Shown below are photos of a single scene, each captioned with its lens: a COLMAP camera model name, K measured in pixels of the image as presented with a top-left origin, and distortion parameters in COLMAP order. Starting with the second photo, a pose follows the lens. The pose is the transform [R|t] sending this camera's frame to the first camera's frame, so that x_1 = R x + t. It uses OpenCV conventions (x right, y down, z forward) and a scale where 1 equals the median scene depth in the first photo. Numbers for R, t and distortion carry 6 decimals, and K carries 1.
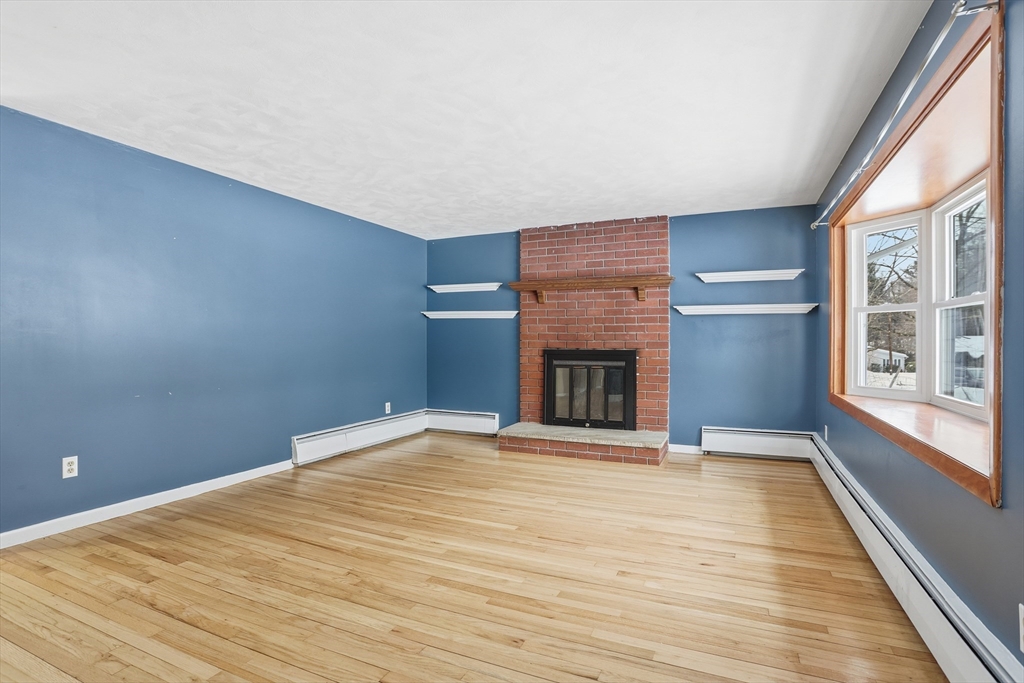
lens RADIAL K [[503.5, 0, 515.1], [0, 503.5, 346.1], [0, 0, 1]] dist [-0.078809, 0.038147]
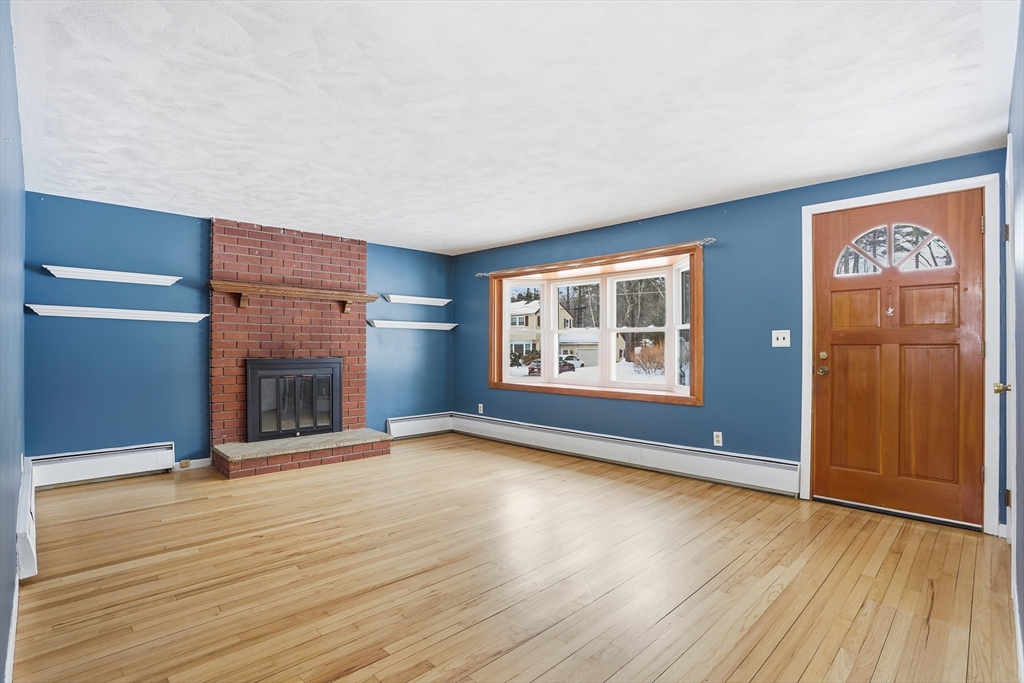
lens RADIAL K [[499.3, 0, 516.9], [0, 499.3, 344.6], [0, 0, 1]] dist [-0.080492, 0.033240]
pose [[0.351850, 0.002414, 0.936053, -0.680859], [0.003640, 0.999986, -0.003948, -0.016627], [-0.936049, 0.004796, 0.351836, 0.275964]]
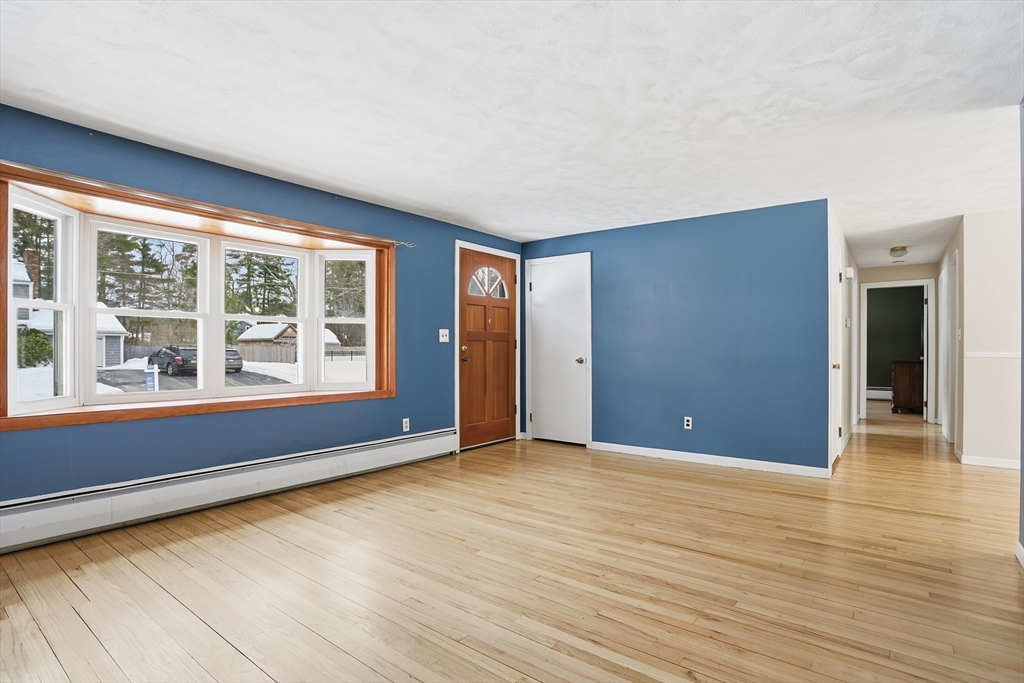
lens RADIAL K [[509.4, 0, 515.1], [0, 509.4, 342.1], [0, 0, 1]] dist [-0.083122, 0.039125]
pose [[-0.973079, 0.001752, 0.230465, -0.170515], [-0.000407, 0.999956, -0.009323, -0.004202], [-0.230471, -0.009166, -0.973036, 1.176438]]
